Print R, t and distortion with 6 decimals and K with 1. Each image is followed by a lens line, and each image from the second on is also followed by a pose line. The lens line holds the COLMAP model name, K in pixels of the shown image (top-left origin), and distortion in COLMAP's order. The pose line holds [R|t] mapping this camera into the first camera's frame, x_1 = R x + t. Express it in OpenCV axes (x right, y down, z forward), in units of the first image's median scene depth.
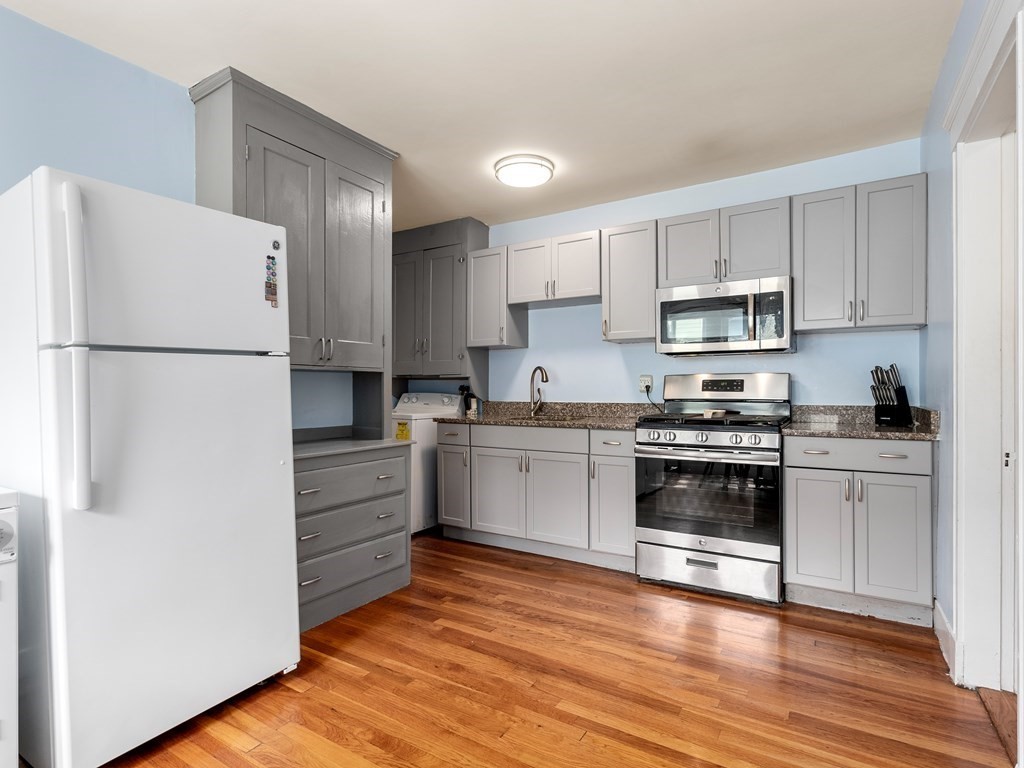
lens RADIAL K [[523.4, 0, 511.2], [0, 523.4, 390.3], [0, 0, 1]] dist [0.005924, -0.001269]
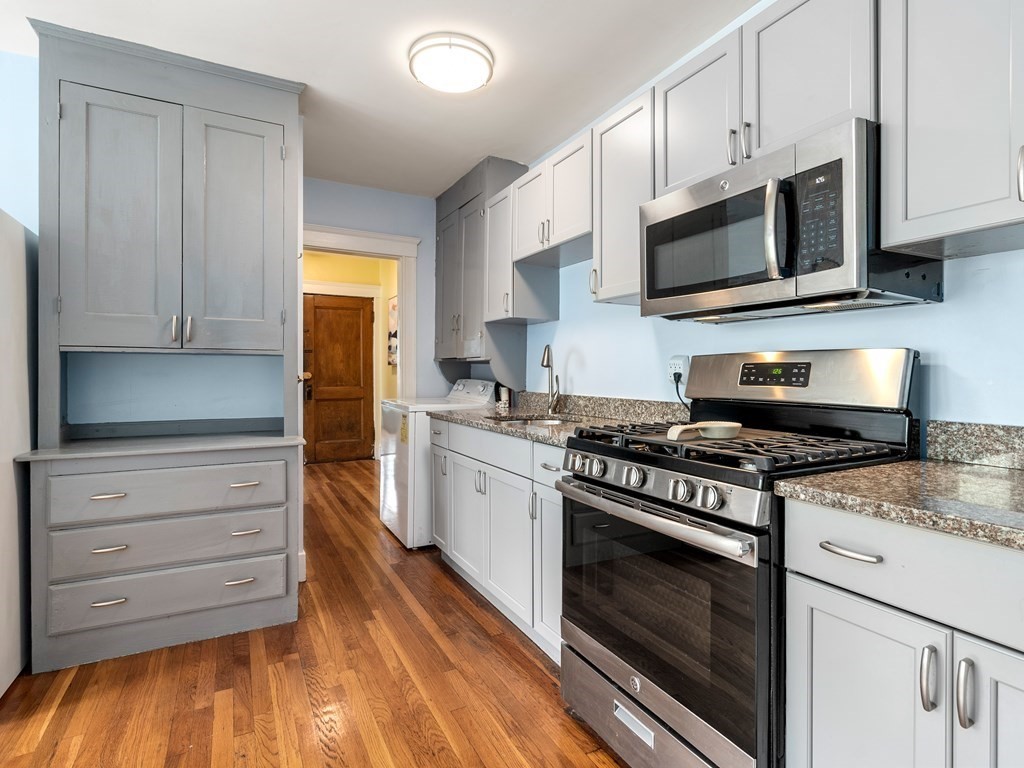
lens RADIAL K [[523.4, 0, 512.8], [0, 523.4, 376.0], [0, 0, 1]] dist [0.005924, -0.001269]
pose [[0.868142, 0.009780, -0.496219, 0.446522], [-0.007138, 0.999948, 0.007220, -0.009673], [0.496264, -0.002726, 0.868168, 0.435327]]
